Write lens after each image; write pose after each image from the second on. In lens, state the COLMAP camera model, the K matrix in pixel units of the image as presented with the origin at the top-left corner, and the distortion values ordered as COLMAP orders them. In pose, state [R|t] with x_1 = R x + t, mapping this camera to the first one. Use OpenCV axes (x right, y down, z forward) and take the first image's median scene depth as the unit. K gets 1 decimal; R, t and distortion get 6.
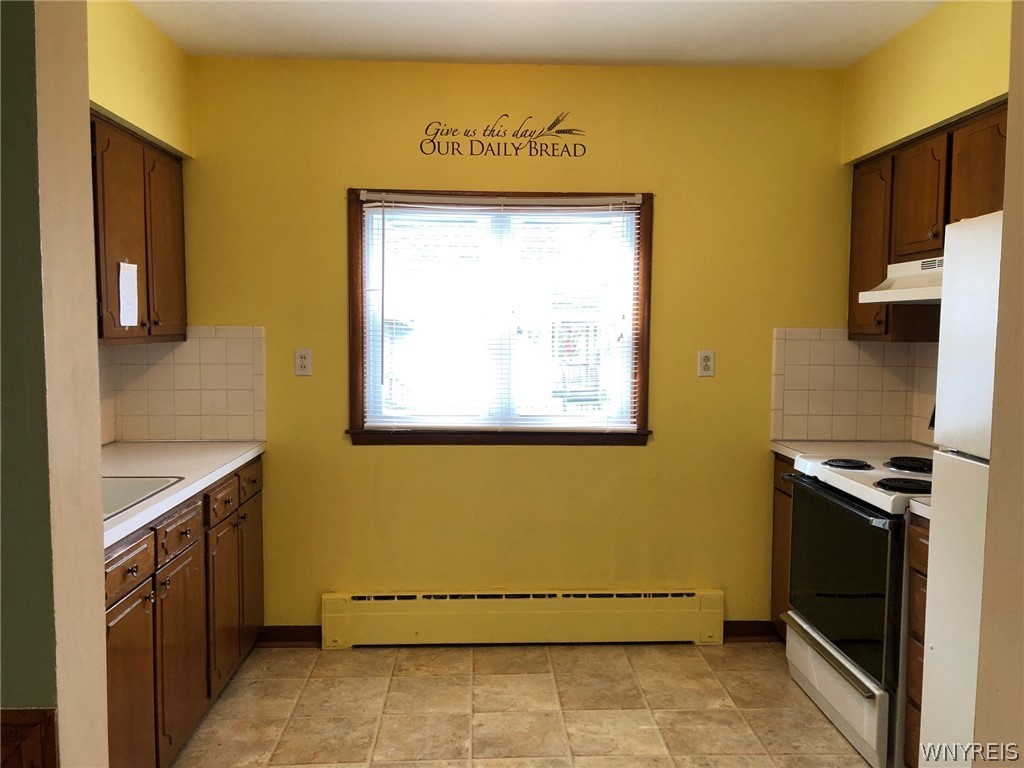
lens RADIAL K [[827.6, 0, 519.0], [0, 827.6, 388.8], [0, 0, 1]] dist [0.041735, -0.054998]
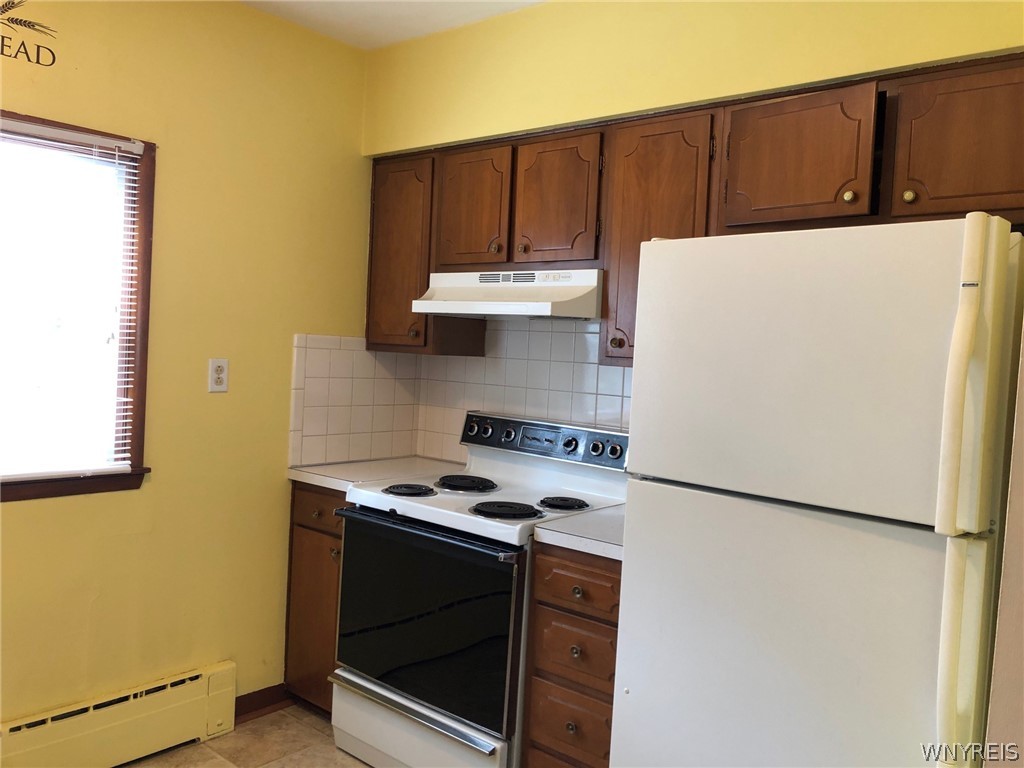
lens RADIAL K [[827.6, 0, 516.1], [0, 827.6, 376.0], [0, 0, 1]] dist [0.041735, -0.054998]
pose [[0.678131, 0.000374, 0.734941, -0.160934], [0.008934, 0.999922, -0.008751, -0.020982], [-0.734887, 0.012500, 0.678075, 0.265798]]
